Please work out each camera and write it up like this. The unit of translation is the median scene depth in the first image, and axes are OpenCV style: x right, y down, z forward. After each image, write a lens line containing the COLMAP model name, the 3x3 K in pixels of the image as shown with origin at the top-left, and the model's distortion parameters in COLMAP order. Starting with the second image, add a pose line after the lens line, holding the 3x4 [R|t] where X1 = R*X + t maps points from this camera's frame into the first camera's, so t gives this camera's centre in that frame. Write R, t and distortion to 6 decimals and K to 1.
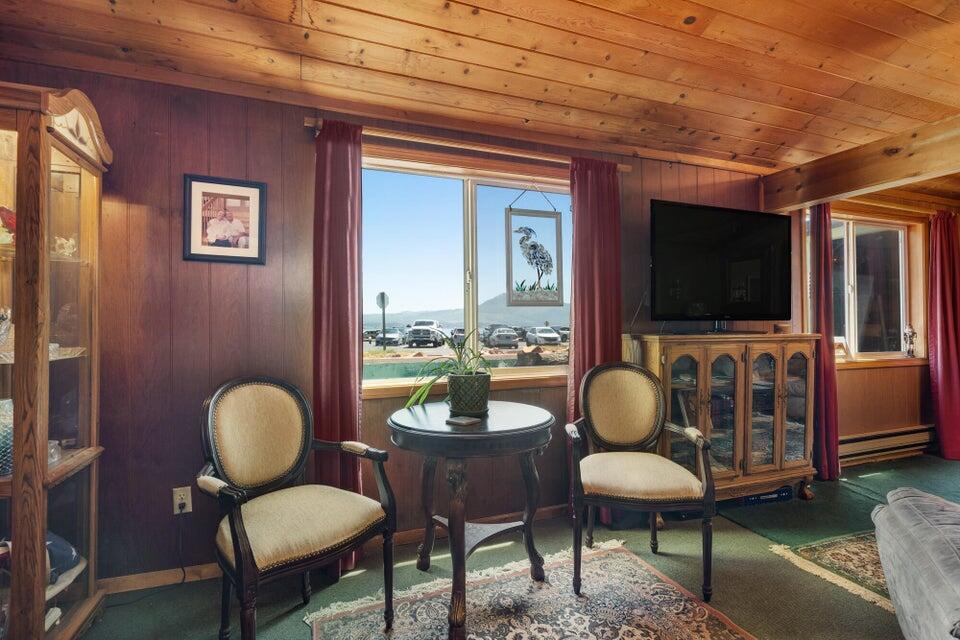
lens RADIAL K [[444.6, 0, 480.7], [0, 444.6, 324.8], [0, 0, 1]] dist [-0.013048, 0.000716]
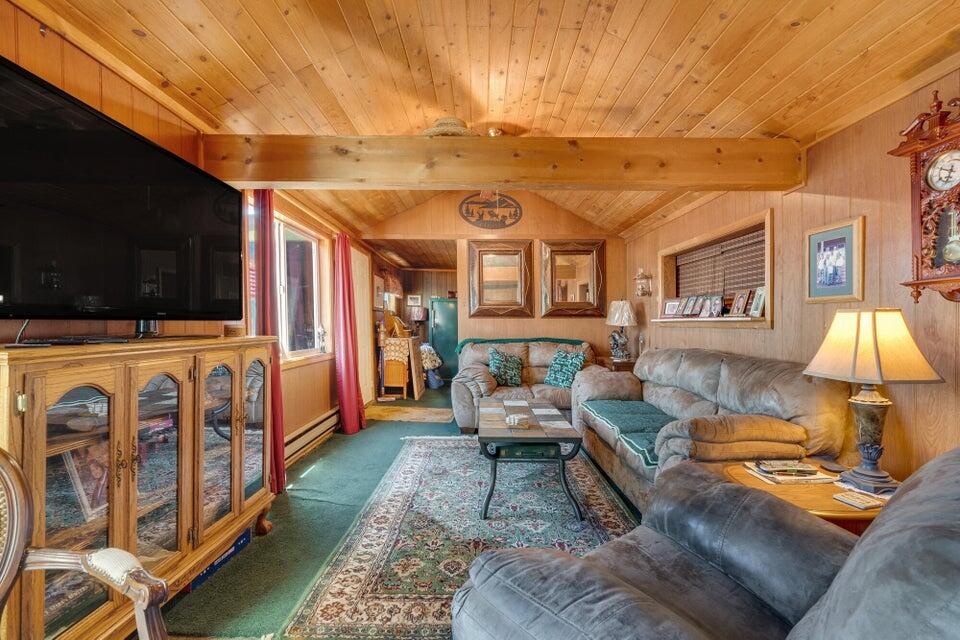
lens RADIAL K [[405.2, 0, 481.4], [0, 405.2, 328.3], [0, 0, 1]] dist [-0.007584, 0.000275]
pose [[0.328354, -0.009569, 0.944506, 0.146119], [-0.000321, 0.999947, 0.010242, -0.002701], [-0.944555, -0.003666, 0.328334, 0.345029]]
